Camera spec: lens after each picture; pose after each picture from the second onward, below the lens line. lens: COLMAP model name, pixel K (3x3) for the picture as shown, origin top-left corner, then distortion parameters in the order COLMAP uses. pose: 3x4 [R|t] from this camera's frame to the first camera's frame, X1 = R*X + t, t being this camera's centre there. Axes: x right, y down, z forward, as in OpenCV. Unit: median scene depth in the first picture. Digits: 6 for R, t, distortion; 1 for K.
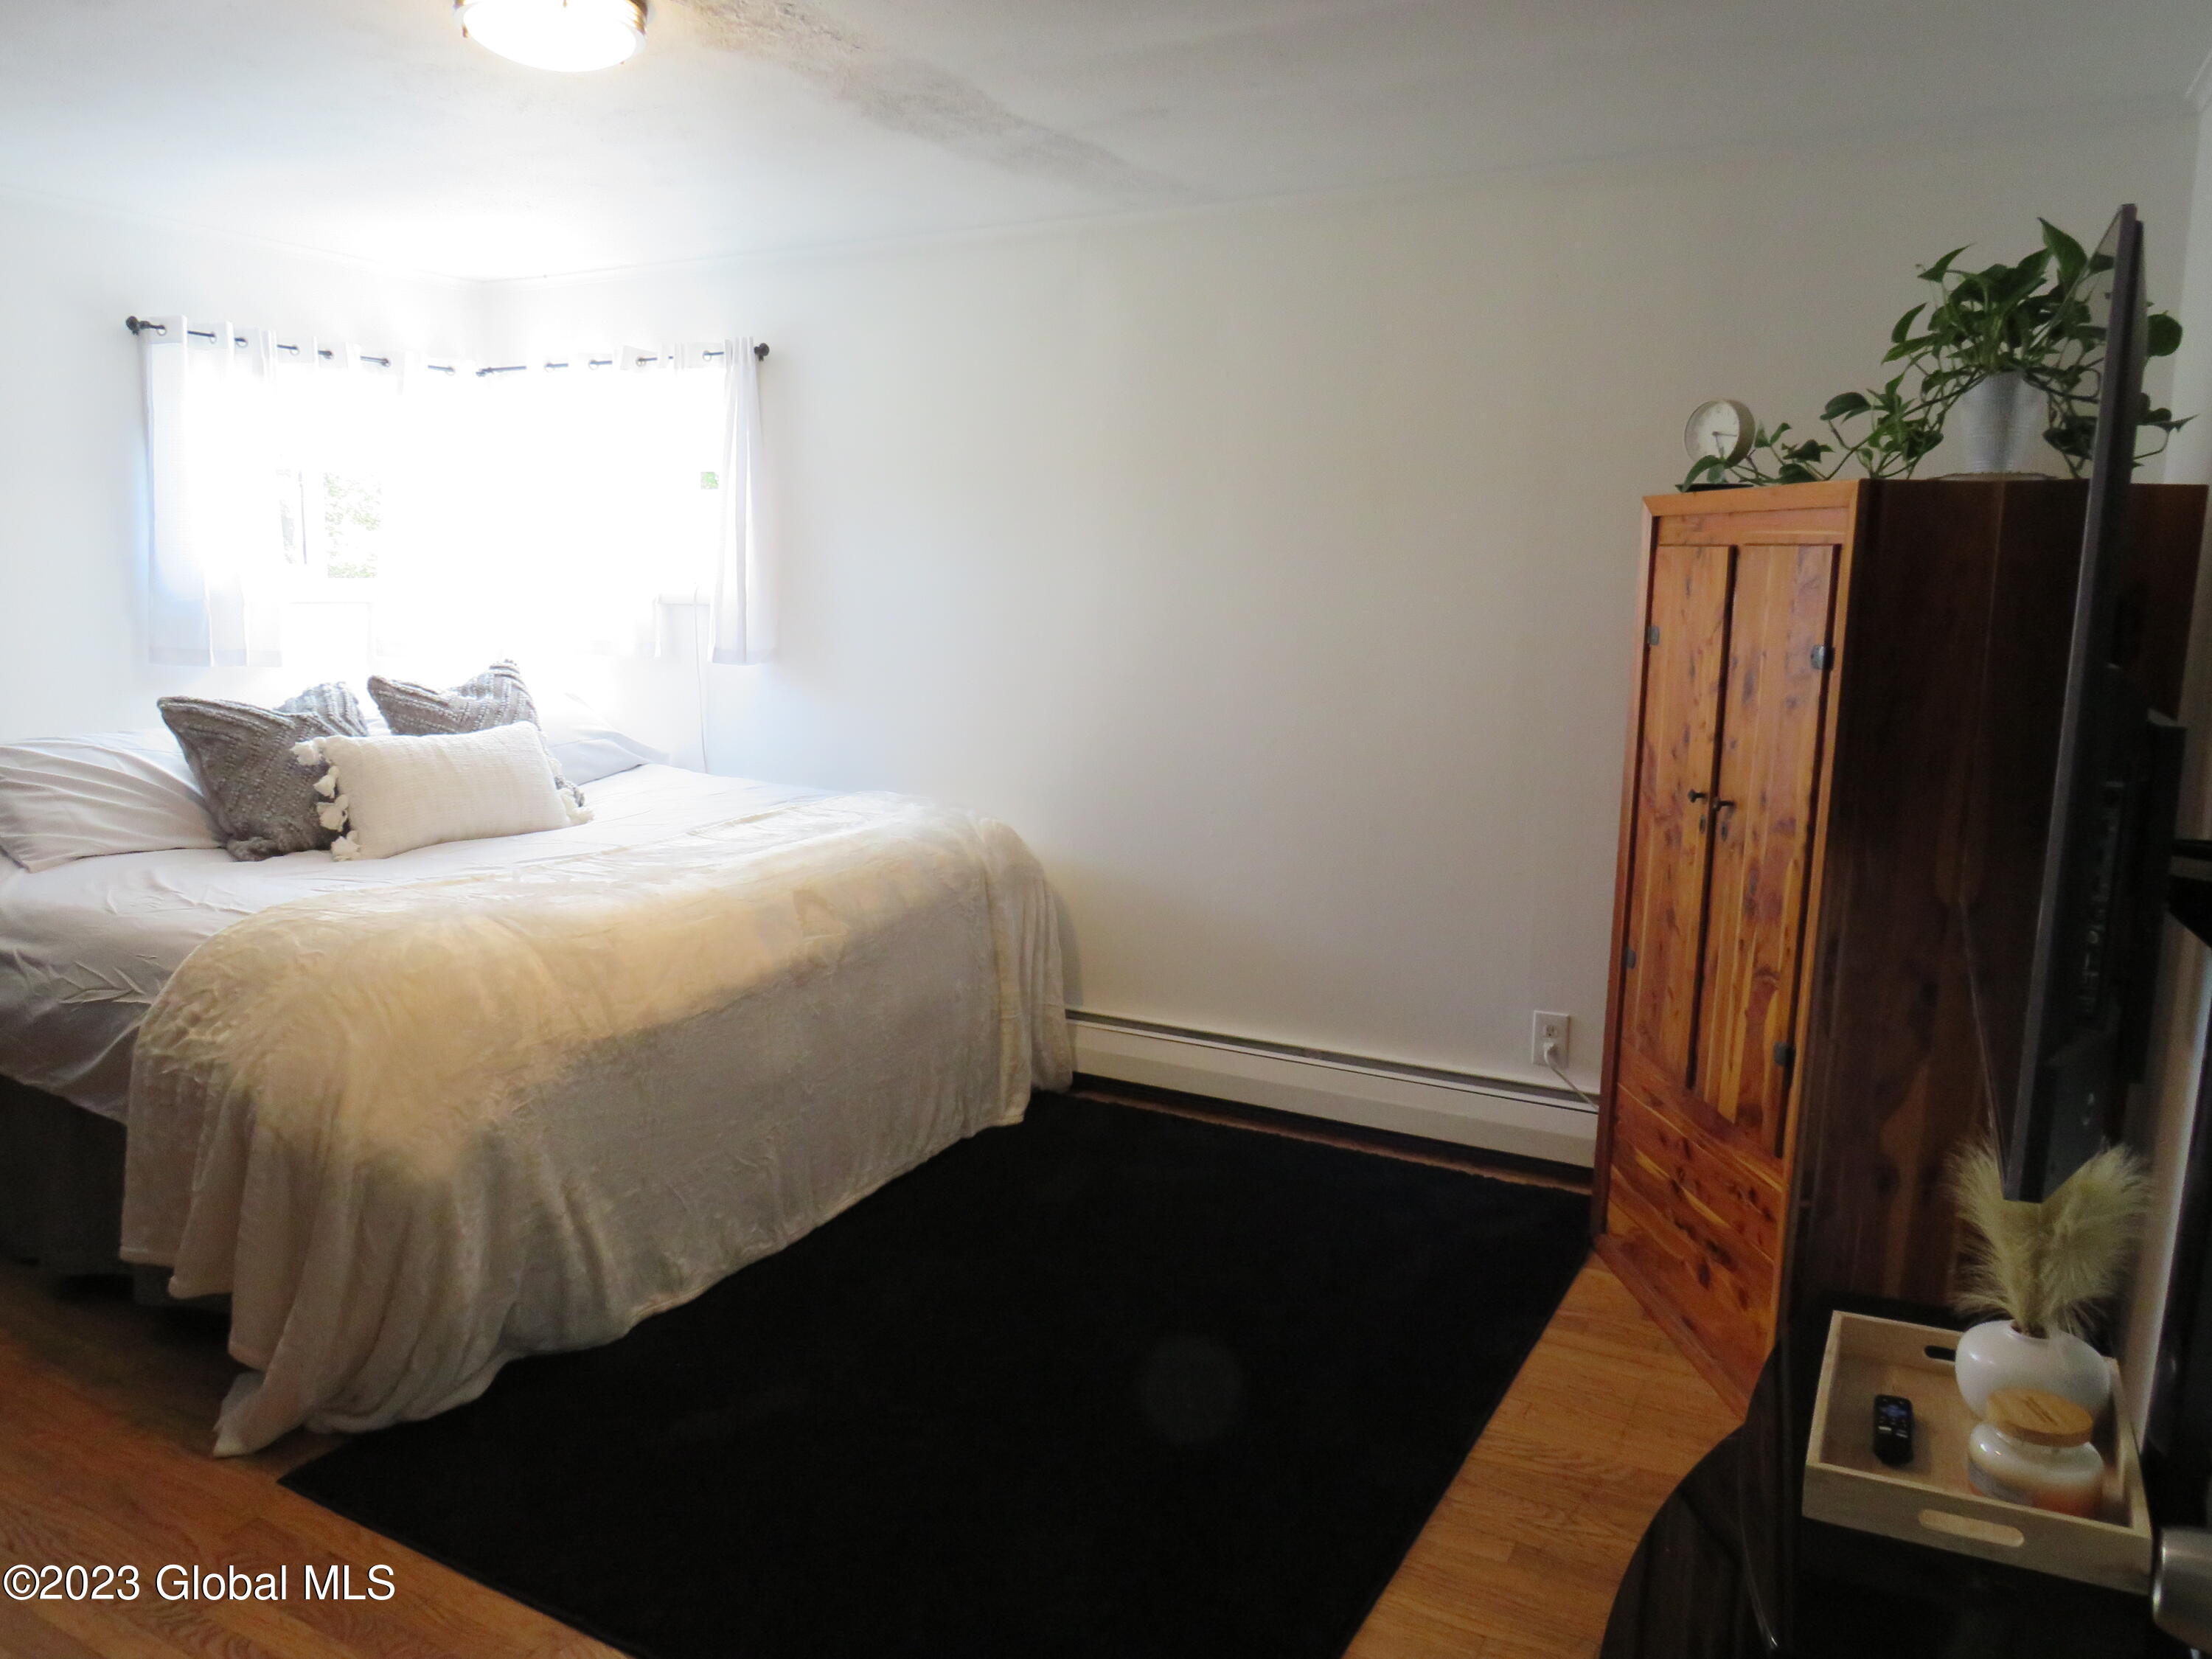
lens RADIAL K [[1583.4, 0, 1089.9], [0, 1583.4, 832.1], [0, 0, 1]] dist [-0.031831, 0.017032]
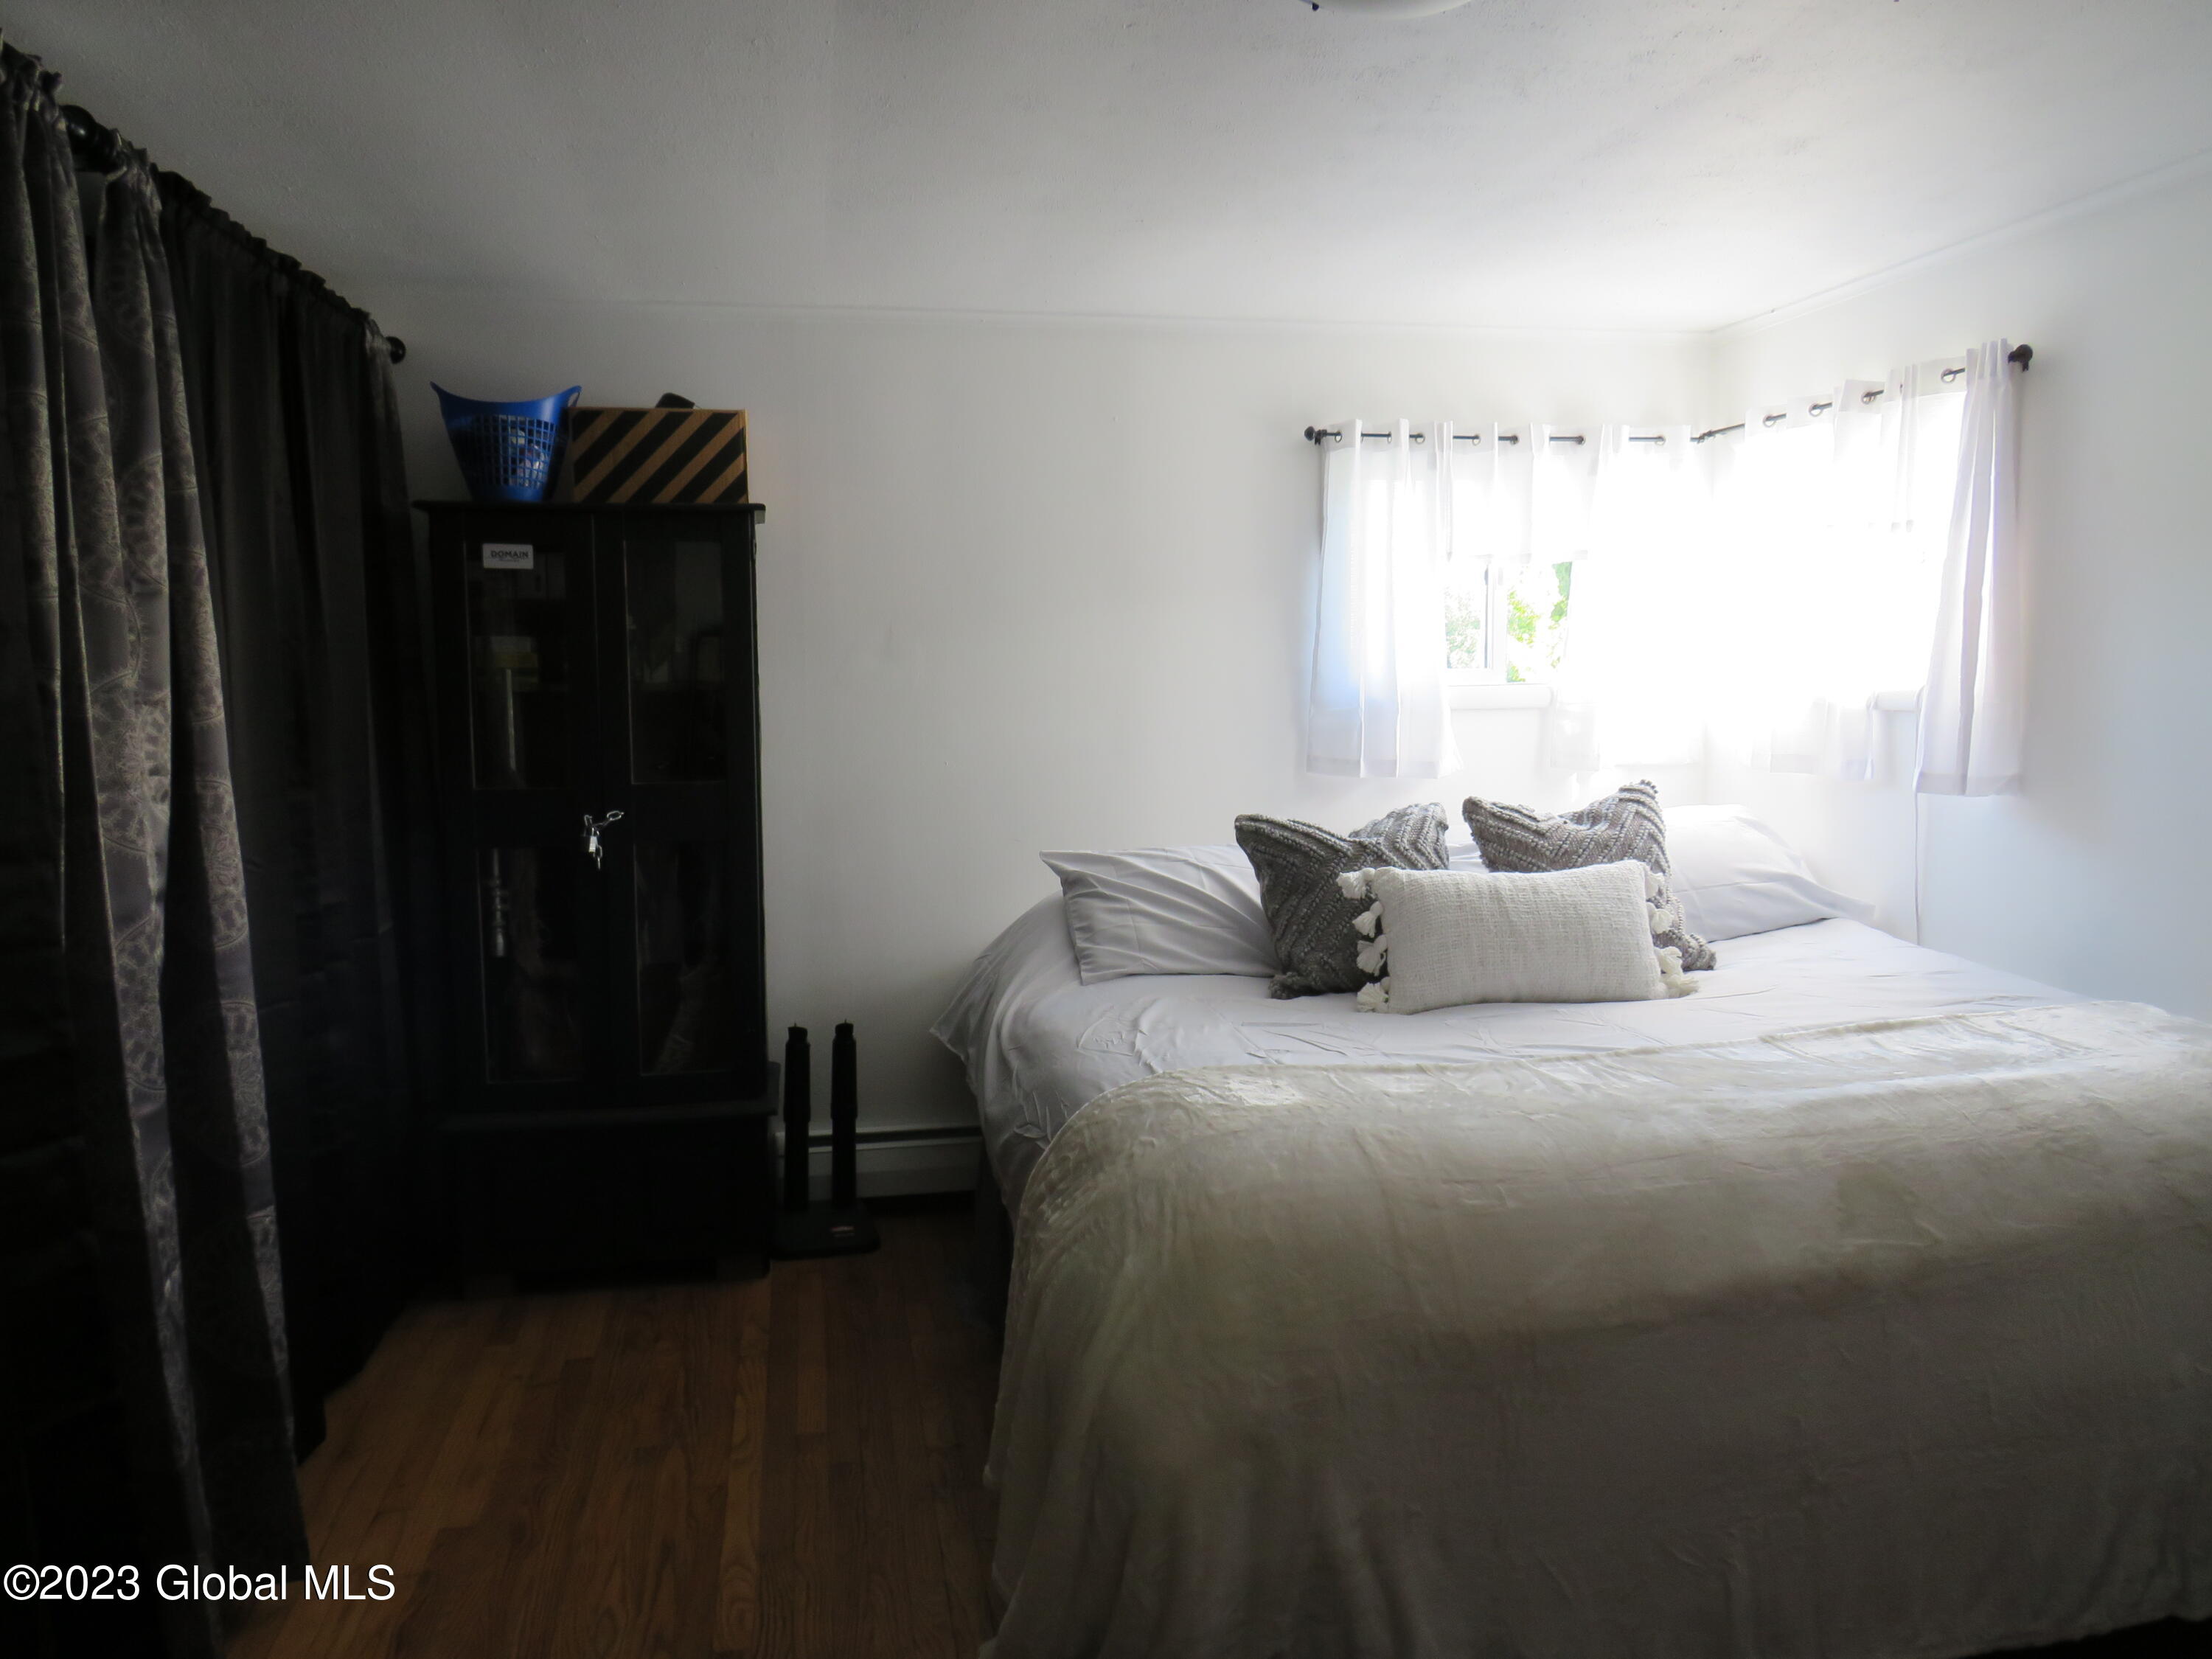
lens RADIAL K [[1583.4, 0, 1089.9], [0, 1583.4, 832.1], [0, 0, 1]] dist [-0.031831, 0.017032]
pose [[0.631028, 0.057885, -0.773597, 0.099677], [-0.095299, 0.995443, -0.003251, -0.059800], [0.769884, 0.075775, 0.633670, 0.293173]]
